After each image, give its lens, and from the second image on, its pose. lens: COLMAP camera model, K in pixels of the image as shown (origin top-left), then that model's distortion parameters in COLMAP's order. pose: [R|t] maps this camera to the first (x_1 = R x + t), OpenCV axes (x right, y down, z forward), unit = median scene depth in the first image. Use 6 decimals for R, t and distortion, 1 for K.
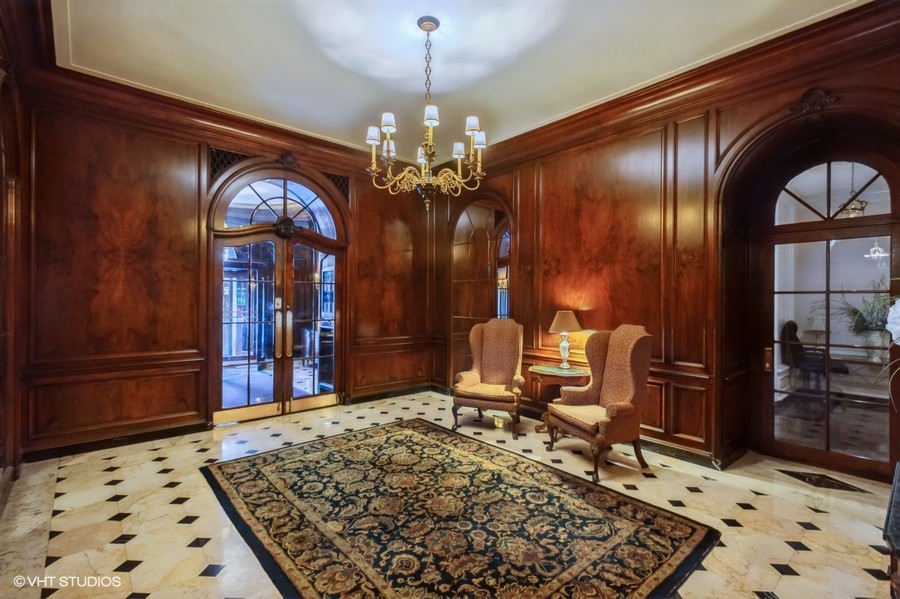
lens RADIAL K [[422.1, 0, 452.6], [0, 422.1, 299.7], [0, 0, 1]] dist [0.001231, 0.000300]
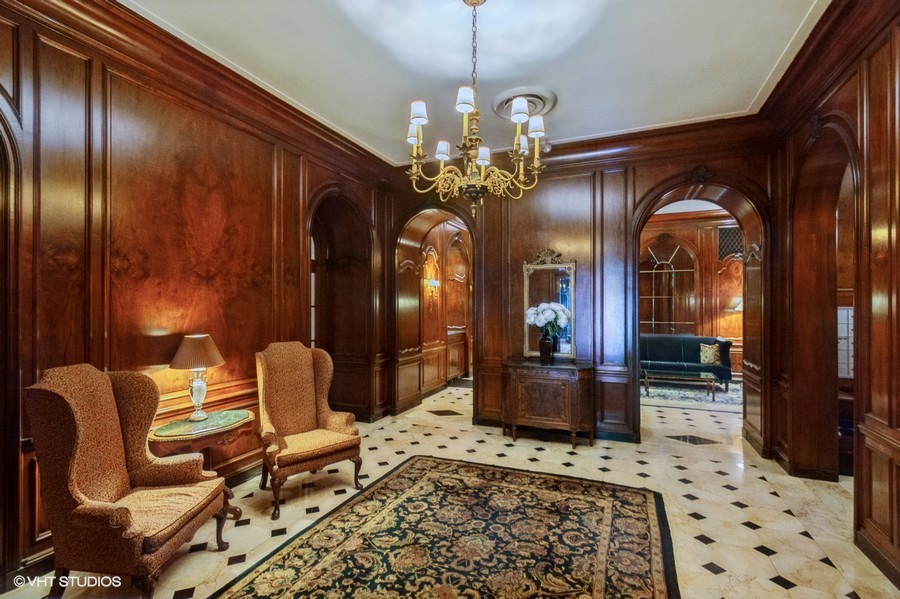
lens RADIAL K [[422.1, 0, 452.1], [0, 422.1, 300.5], [0, 0, 1]] dist [0.001231, 0.000300]
pose [[-0.441703, -0.000339, 0.897161, -0.756513], [-0.000622, 1.000000, 0.000071, -0.043854], [-0.897161, -0.000527, -0.441703, 1.338248]]
